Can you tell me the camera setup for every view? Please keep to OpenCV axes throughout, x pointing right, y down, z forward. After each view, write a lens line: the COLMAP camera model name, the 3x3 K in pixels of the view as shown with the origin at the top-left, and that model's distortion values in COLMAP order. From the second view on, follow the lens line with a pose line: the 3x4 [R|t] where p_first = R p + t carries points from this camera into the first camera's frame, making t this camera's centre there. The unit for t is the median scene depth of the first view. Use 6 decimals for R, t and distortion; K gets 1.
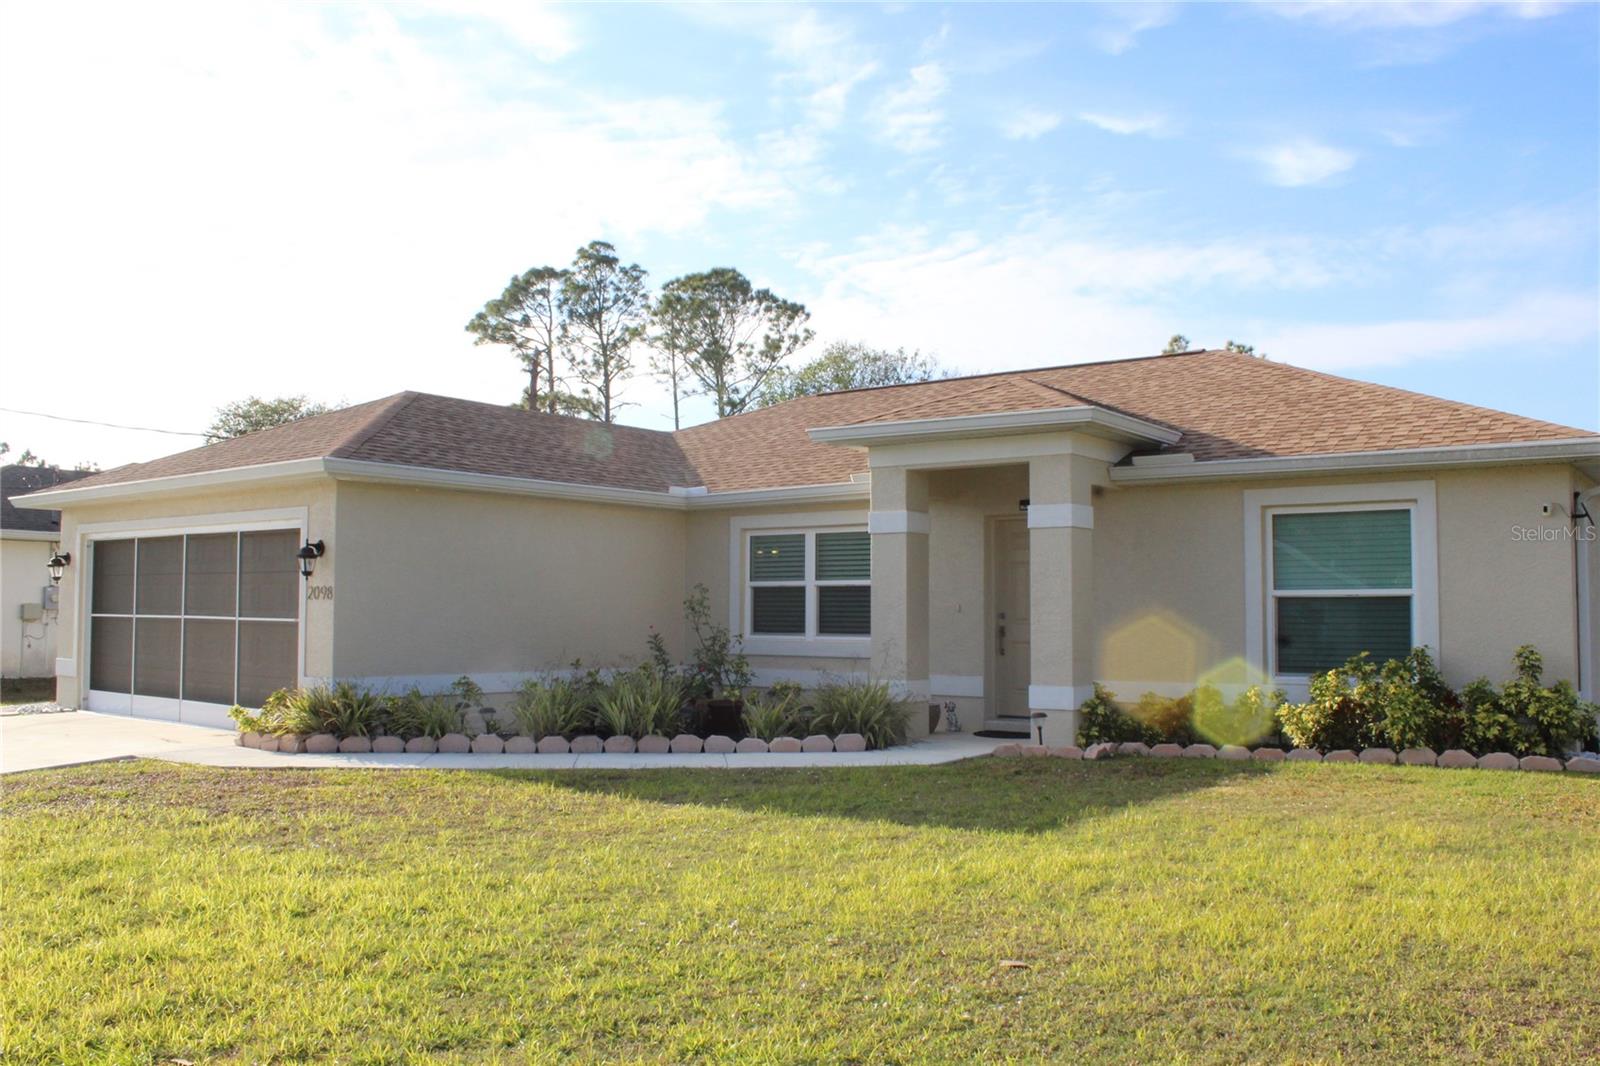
lens RADIAL K [[1309.9, 0, 800.0], [0, 1309.9, 533.0], [0, 0, 1]] dist [-0.099714, 0.004056]
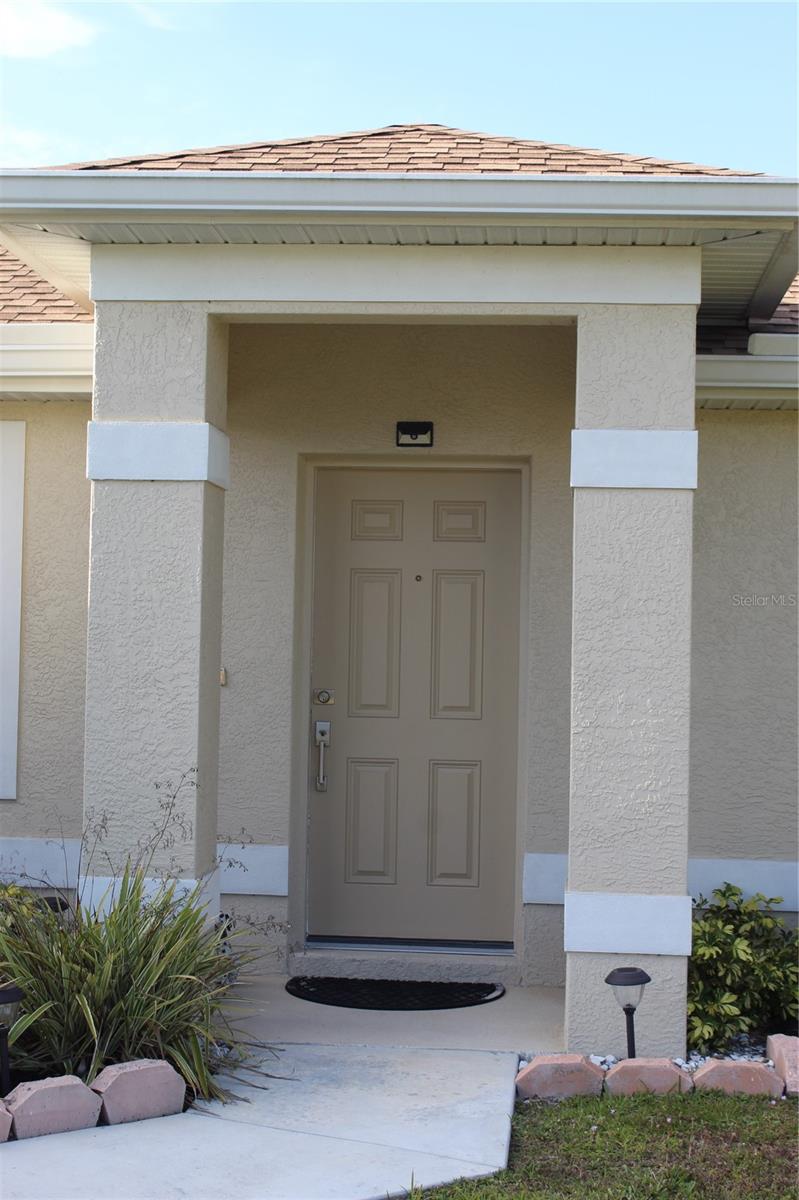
lens RADIAL K [[1929.3, 0, 399.5], [0, 1929.3, 600.0], [0, 0, 1]] dist [0.029743, 0.030790]
pose [[0.853347, 0.021749, 0.520890, -0.168870], [-0.045436, 0.998430, 0.032748, 0.013150], [-0.519360, -0.051612, 0.852996, 0.540483]]
